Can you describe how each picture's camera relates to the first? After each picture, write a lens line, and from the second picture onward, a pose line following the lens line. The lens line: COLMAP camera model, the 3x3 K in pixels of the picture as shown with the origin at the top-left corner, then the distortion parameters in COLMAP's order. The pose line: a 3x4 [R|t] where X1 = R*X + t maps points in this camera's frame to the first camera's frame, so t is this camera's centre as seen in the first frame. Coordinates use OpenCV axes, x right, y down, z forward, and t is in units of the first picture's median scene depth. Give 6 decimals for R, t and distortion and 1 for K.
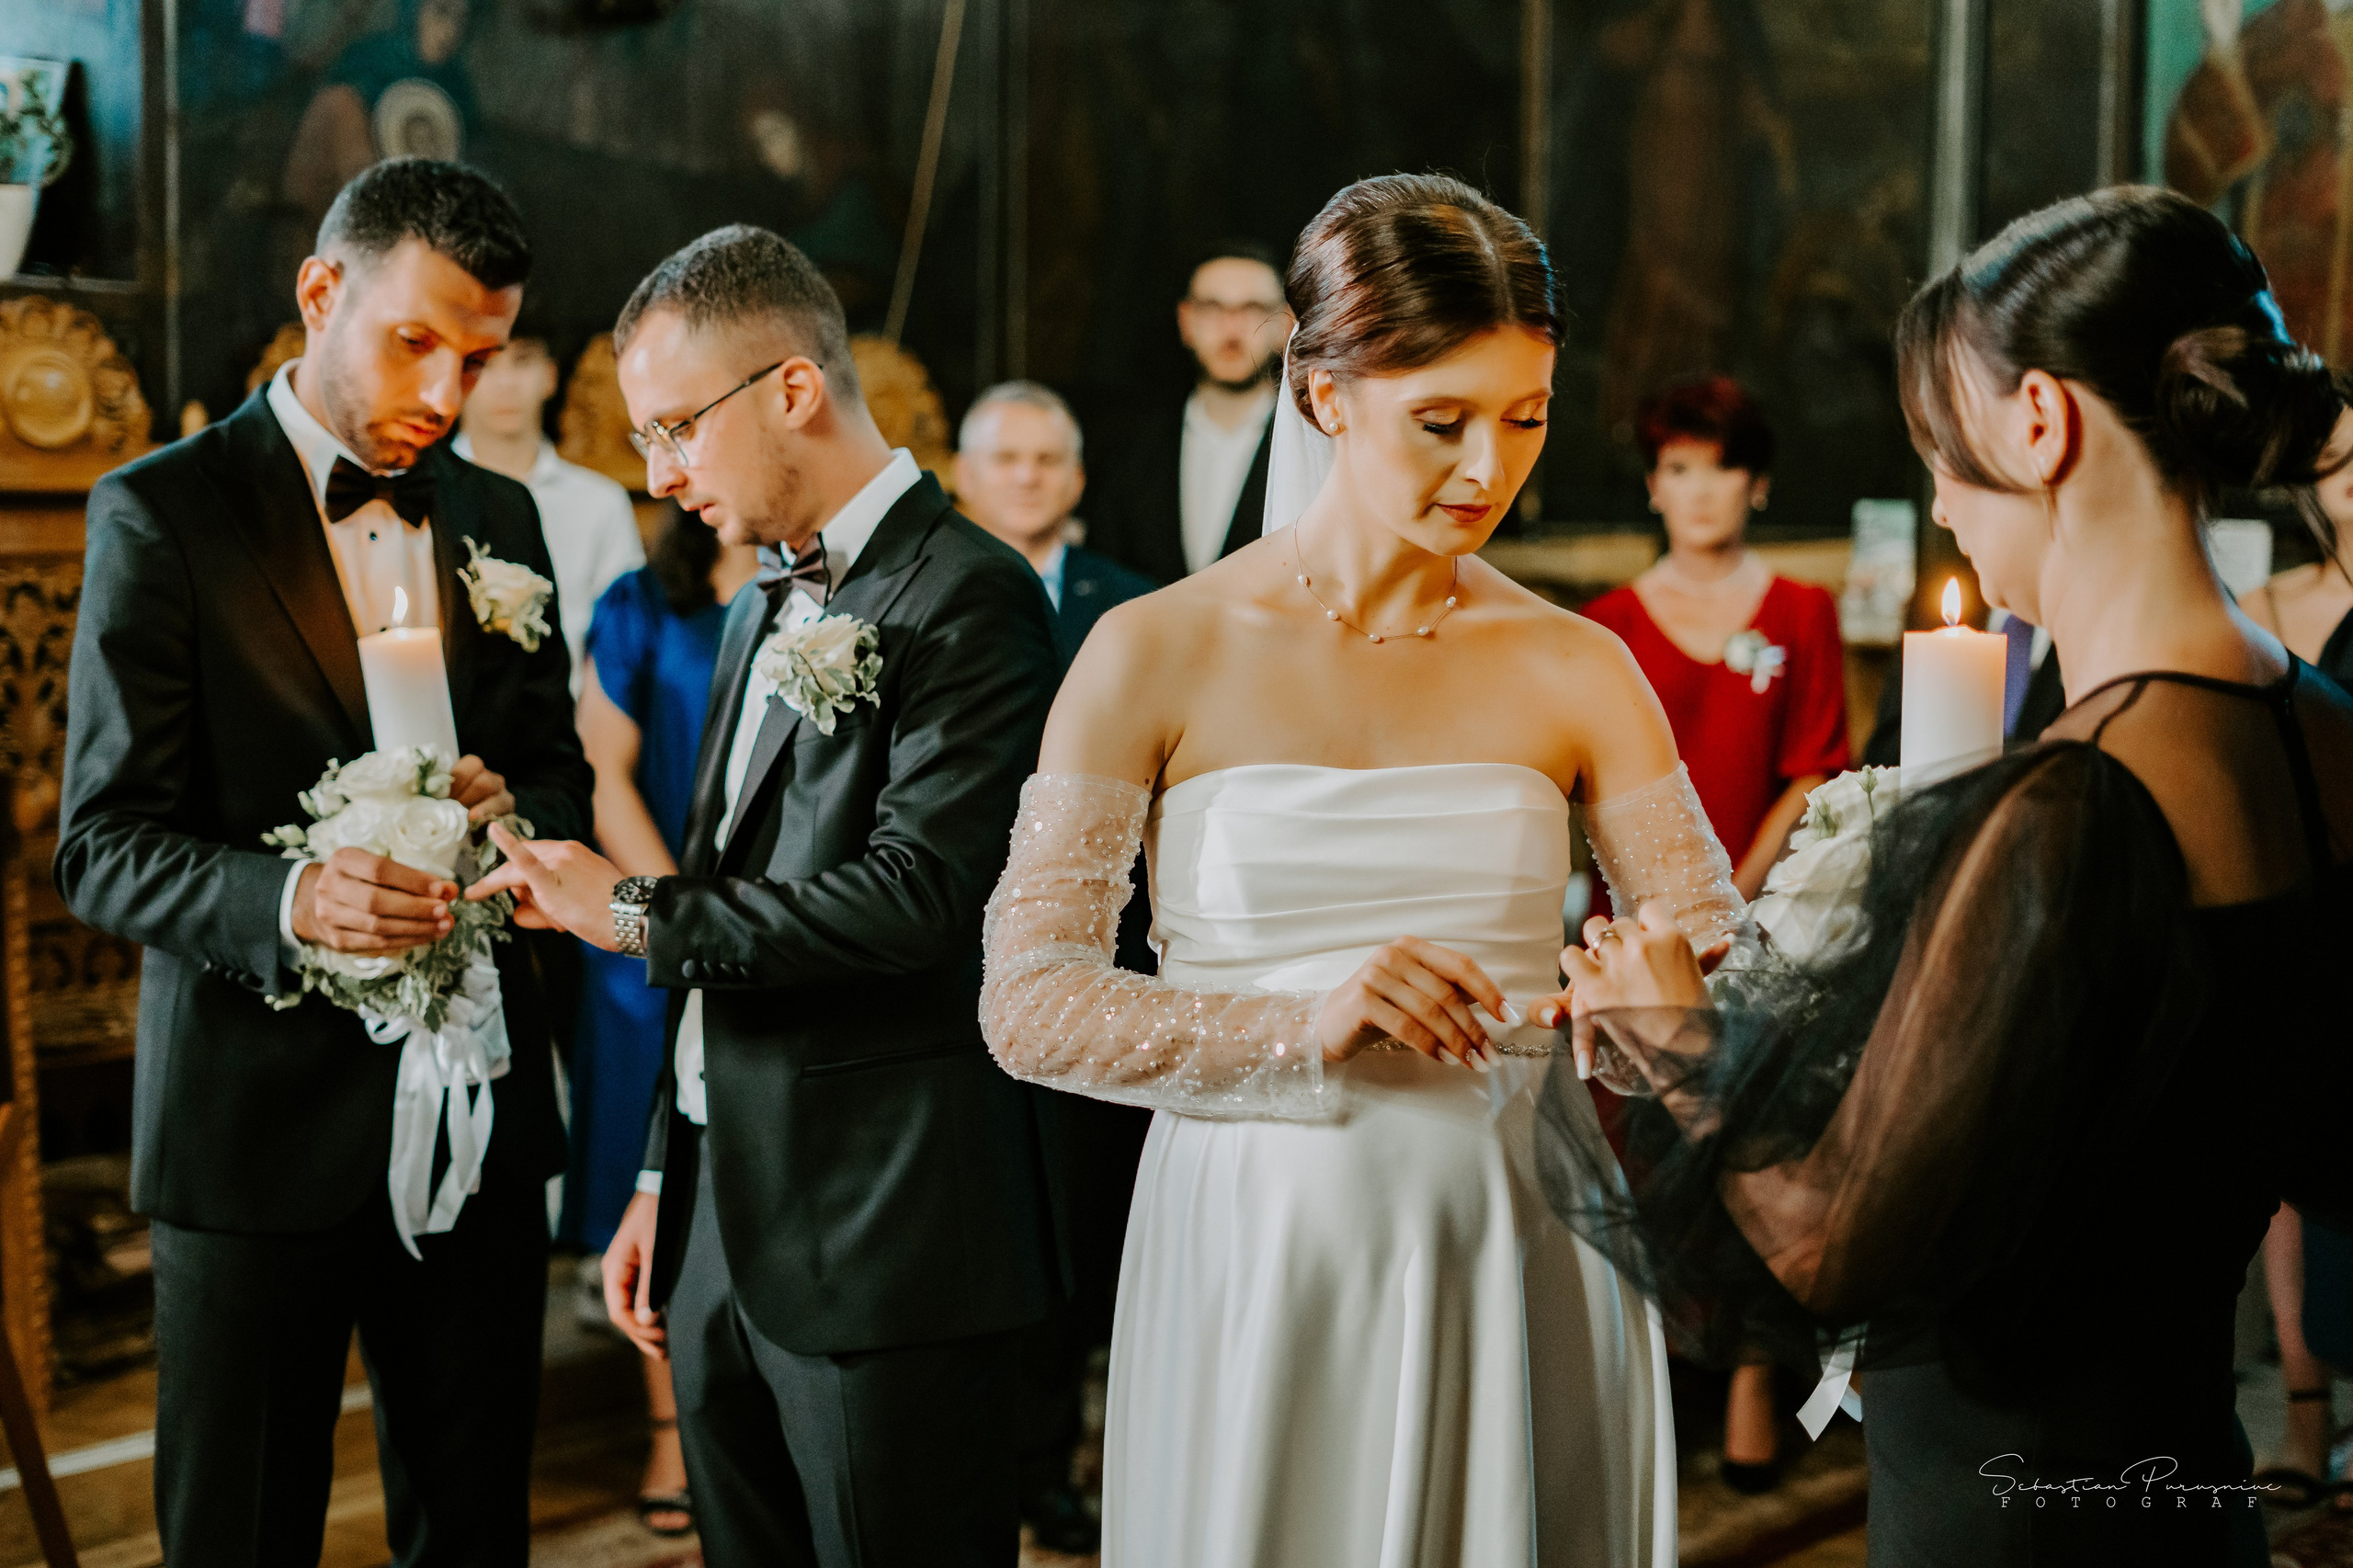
lens RADIAL K [[3582.0, 0, 1187.2], [0, 3582.0, 785.6], [0, 0, 1]] dist [-0.009408, 0.000000]
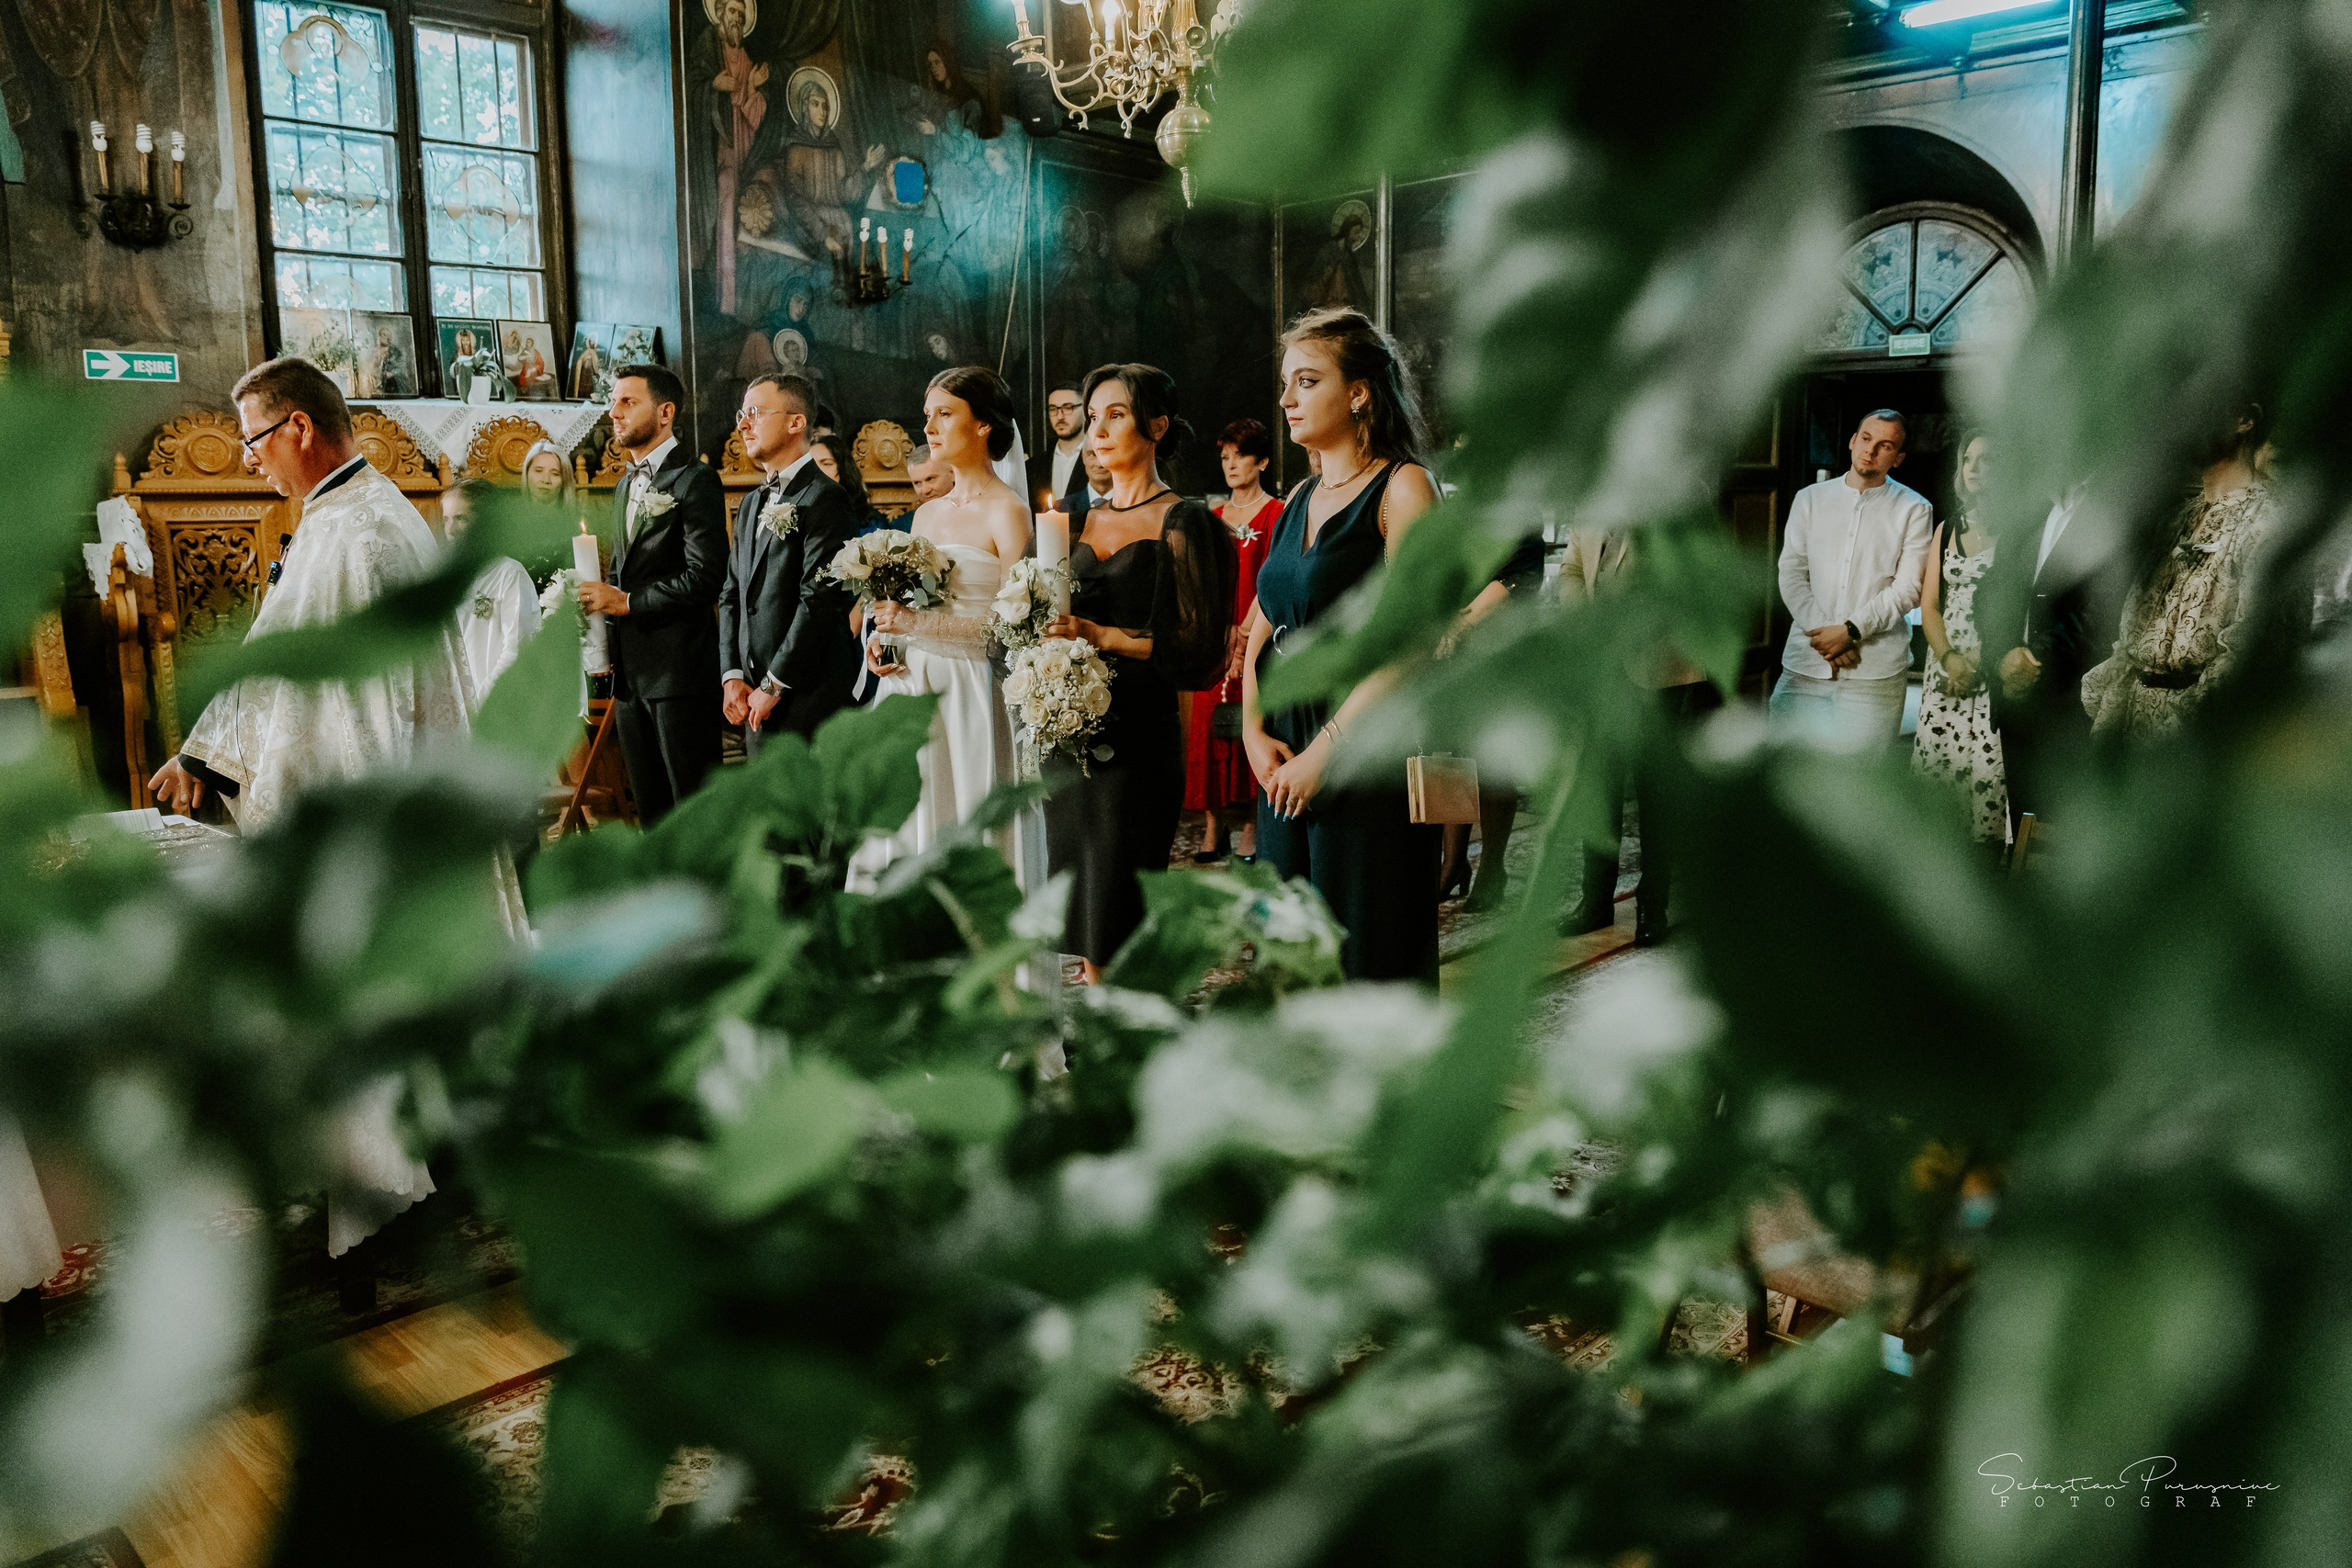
lens RADIAL K [[1769.1, 0, 1238.5], [0, 1769.1, 781.6], [0, 0, 1]] dist [-0.125558, 0.060990]
pose [[0.997550, -0.008050, -0.069487, 0.197854], [0.013154, 0.997223, 0.073297, 0.043948], [0.068704, -0.074031, 0.994886, -0.265927]]
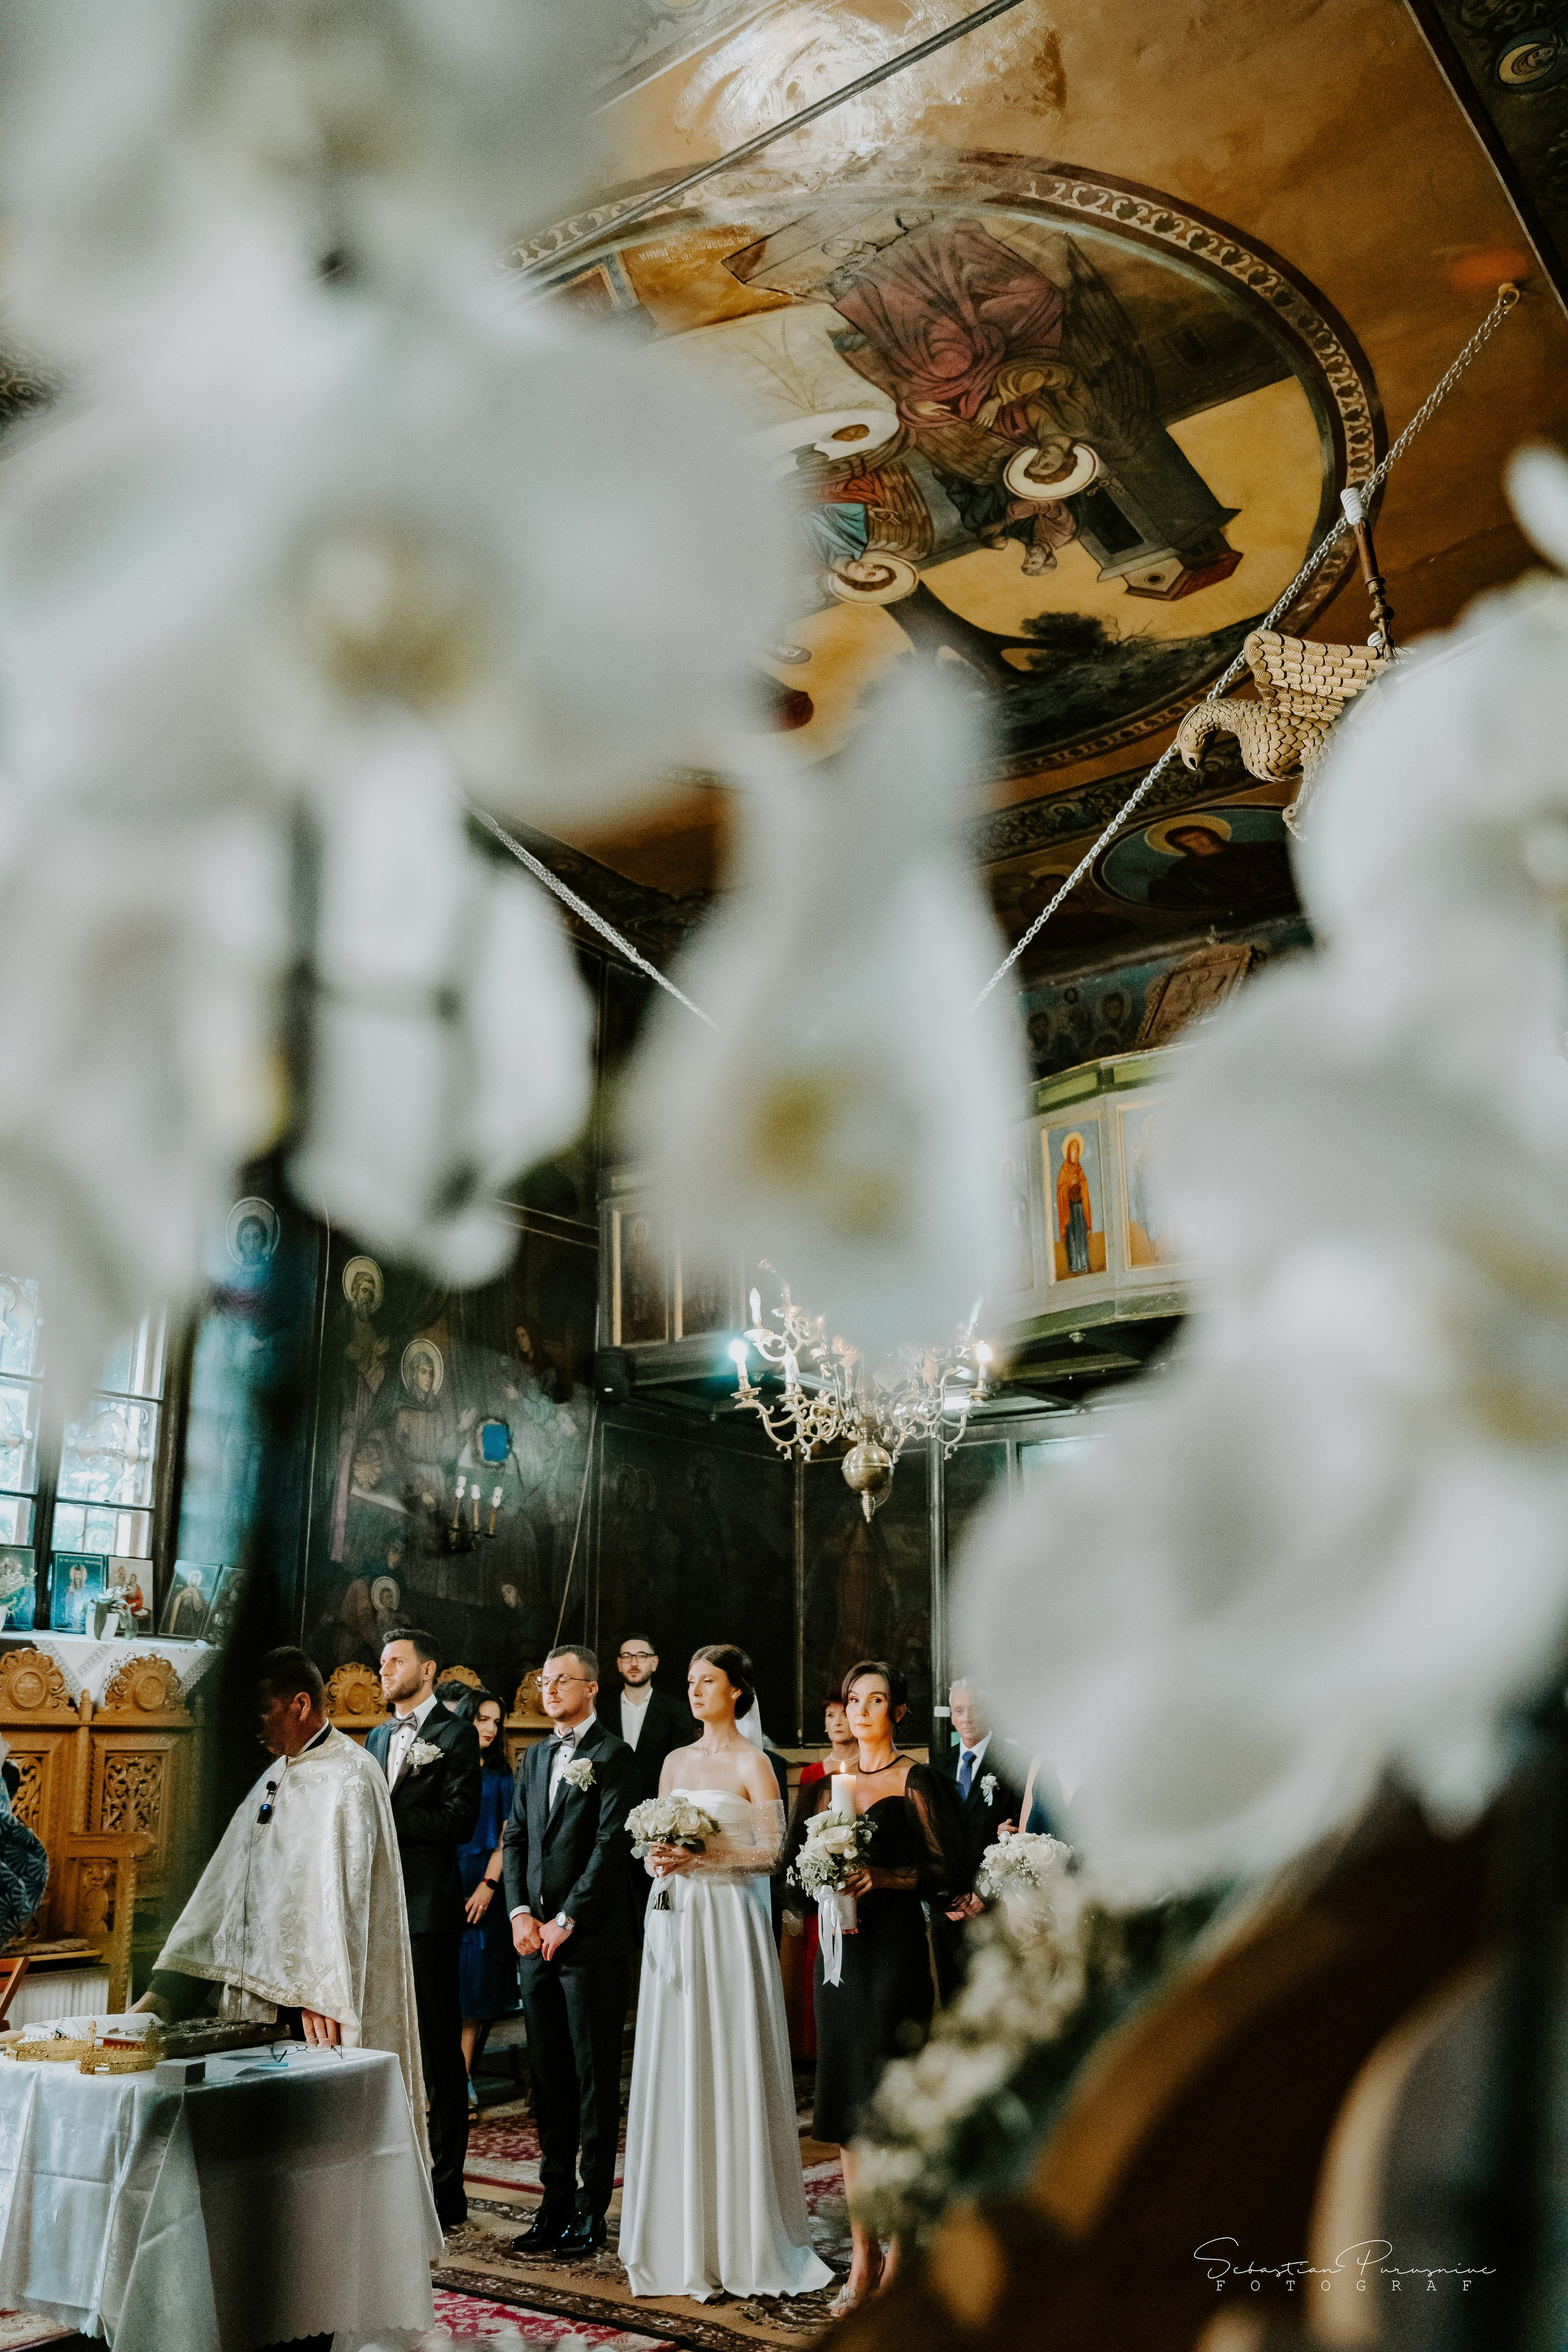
lens RADIAL K [[2167.4, 0, 788.8], [0, 2167.4, 1113.7], [0, 0, 1]] dist [-0.048910, 0.088807]
pose [[0.998252, 0.012518, 0.057768, -0.003384], [0.008596, 0.936181, -0.351414, 0.060510], [-0.058480, 0.351296, 0.934436, -0.721861]]
